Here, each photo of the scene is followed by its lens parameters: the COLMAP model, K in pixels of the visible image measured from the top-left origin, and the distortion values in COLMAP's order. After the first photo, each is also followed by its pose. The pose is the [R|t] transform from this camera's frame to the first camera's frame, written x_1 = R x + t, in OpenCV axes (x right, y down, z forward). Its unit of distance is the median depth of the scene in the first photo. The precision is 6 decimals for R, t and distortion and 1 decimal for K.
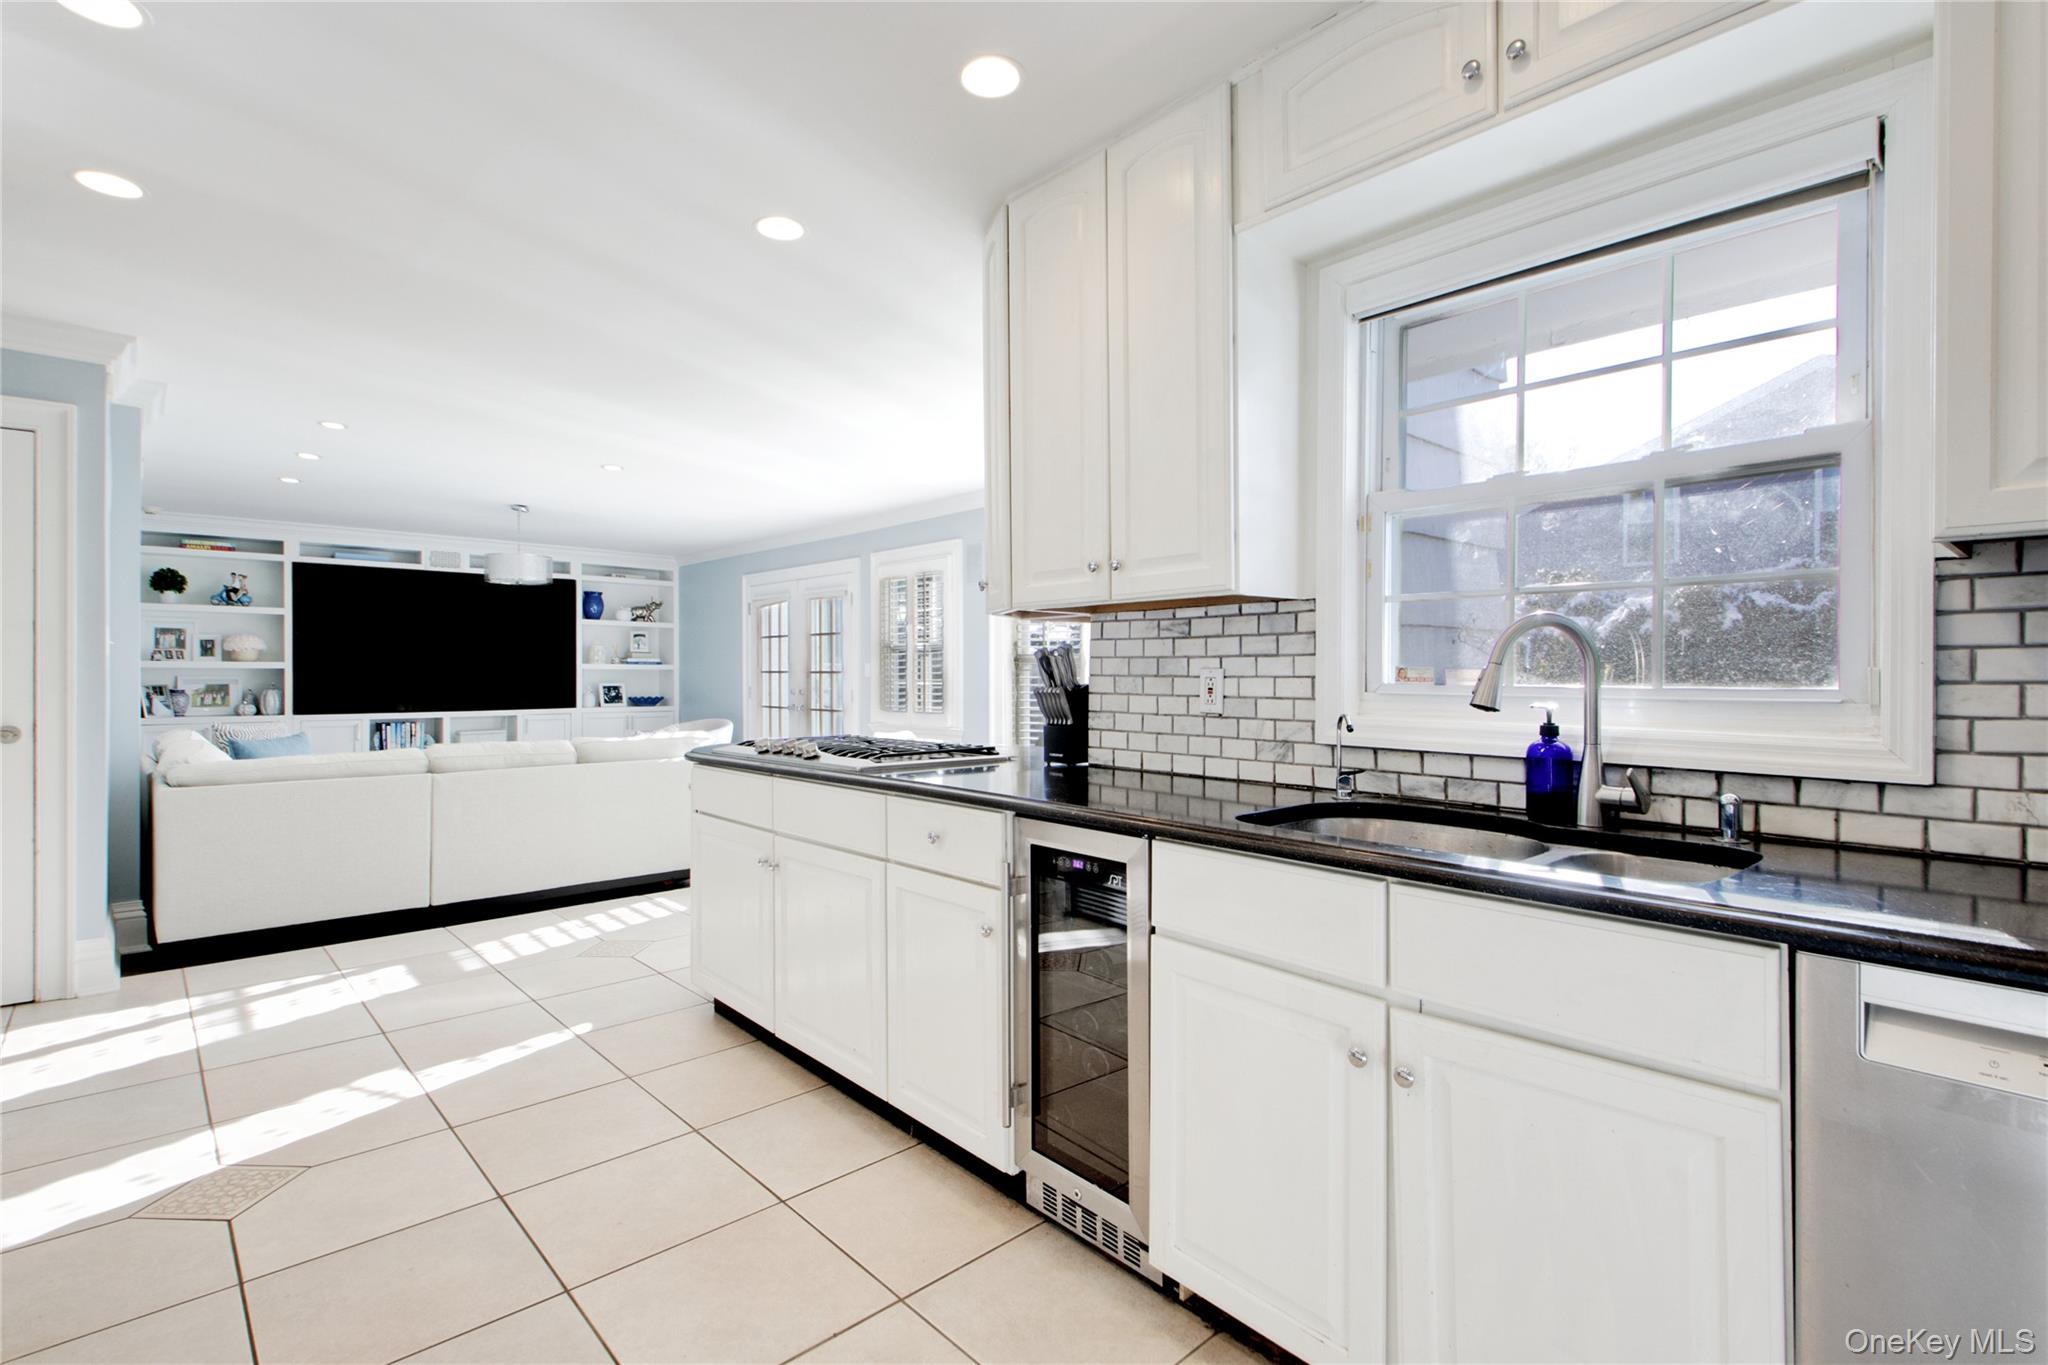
lens RADIAL K [[960.9, 0, 1043.0], [0, 960.9, 685.3], [0, 0, 1]] dist [-0.007310, -0.006590]
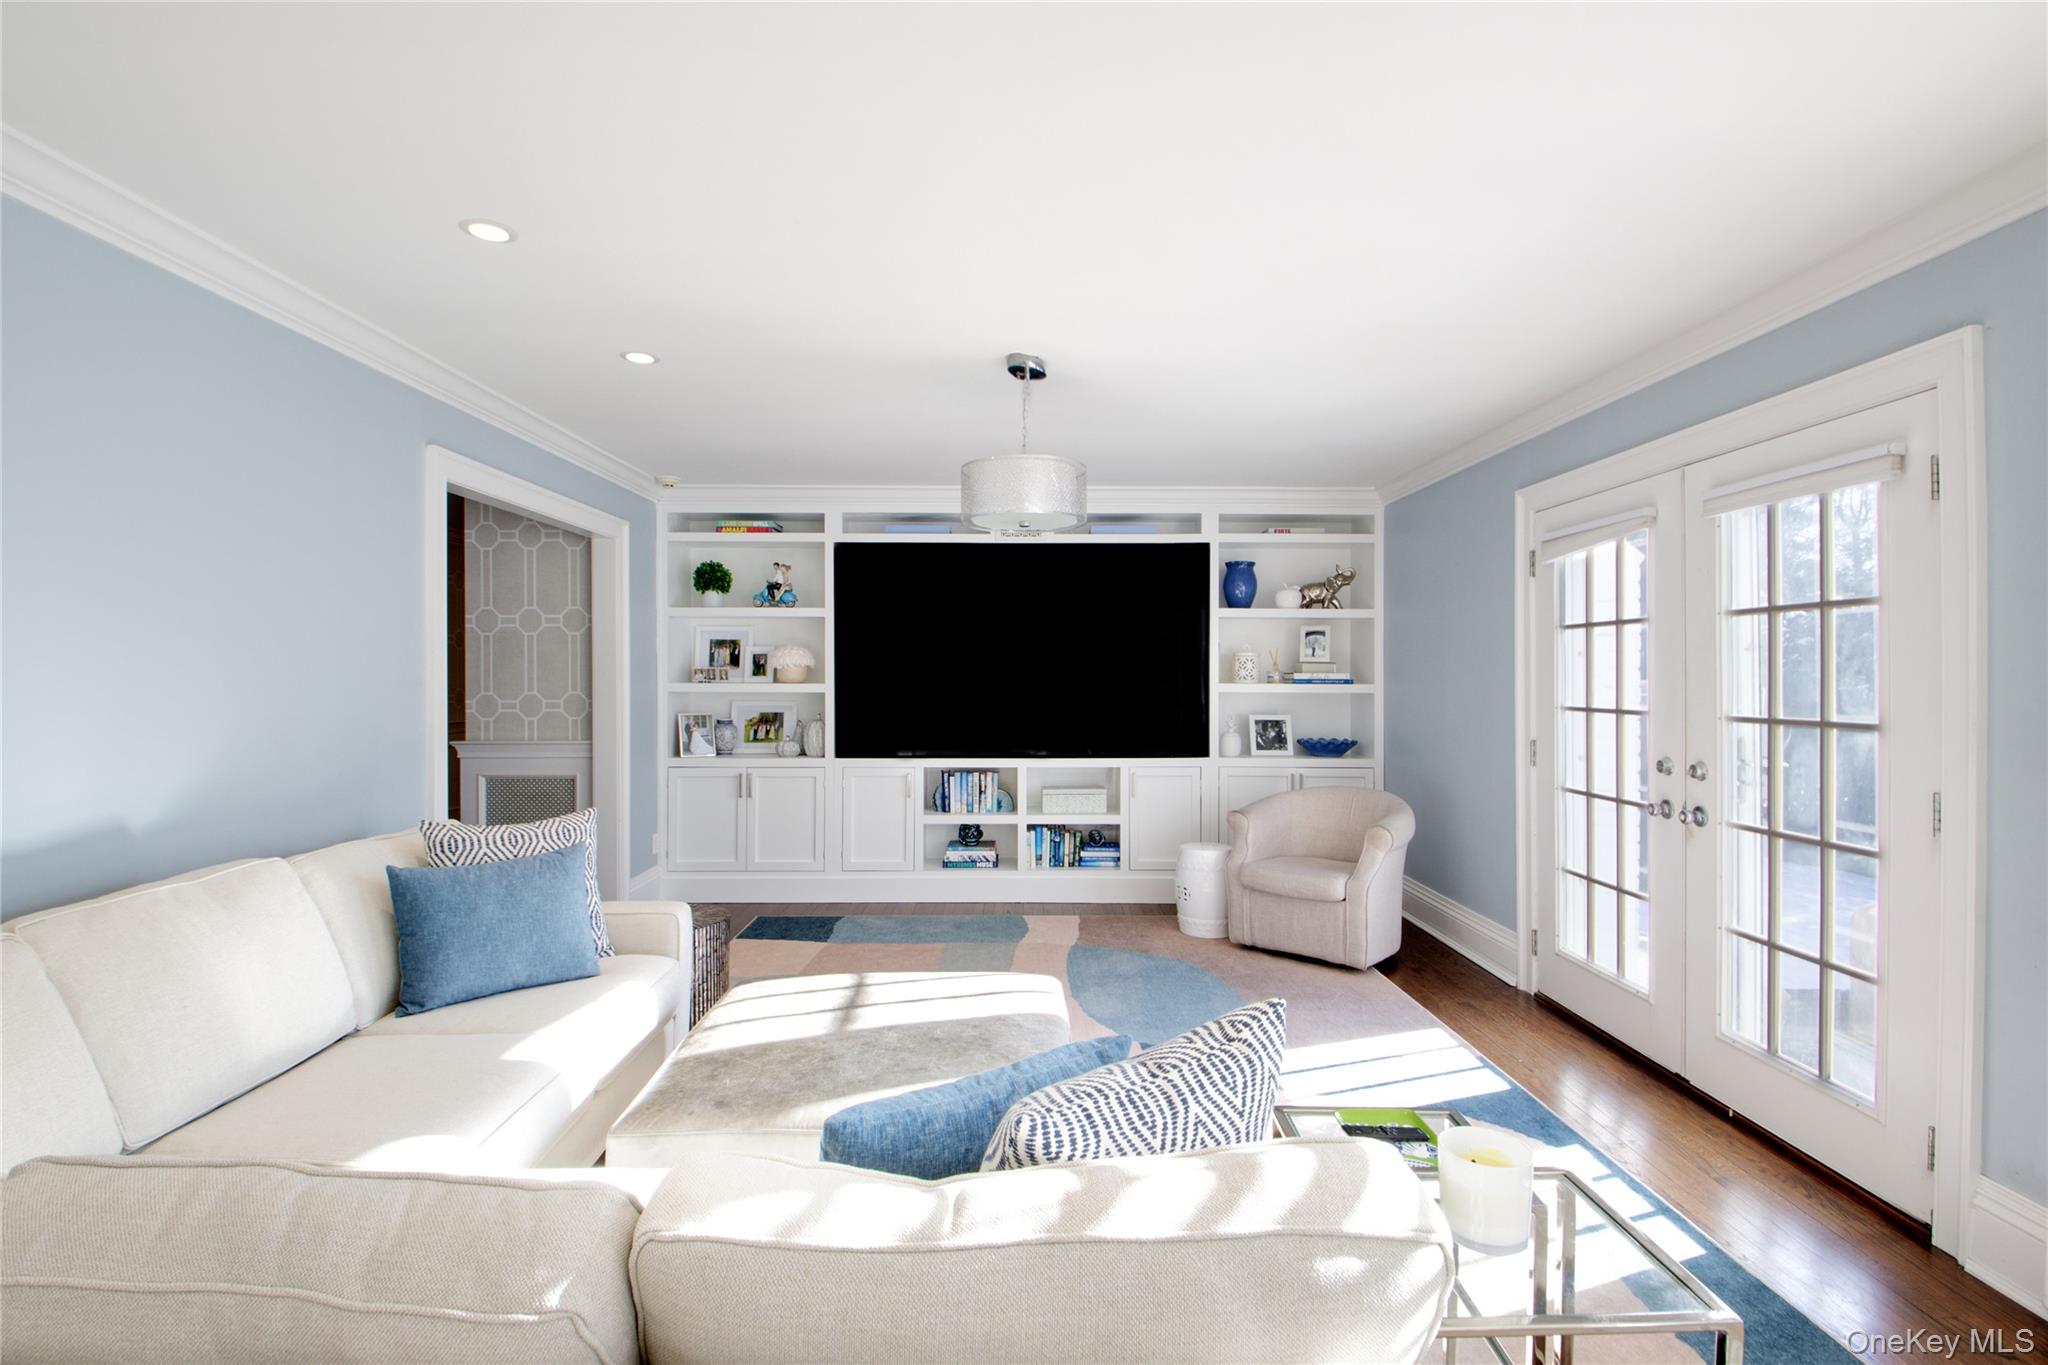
lens RADIAL K [[960.9, 0, 1038.8], [0, 960.9, 683.9], [0, 0, 1]] dist [-0.007310, -0.006590]
pose [[0.744147, 0.004525, -0.668001, -0.196863], [-0.007489, 0.999971, -0.001568, -0.023890], [0.667974, 0.006170, 0.744159, 0.568280]]
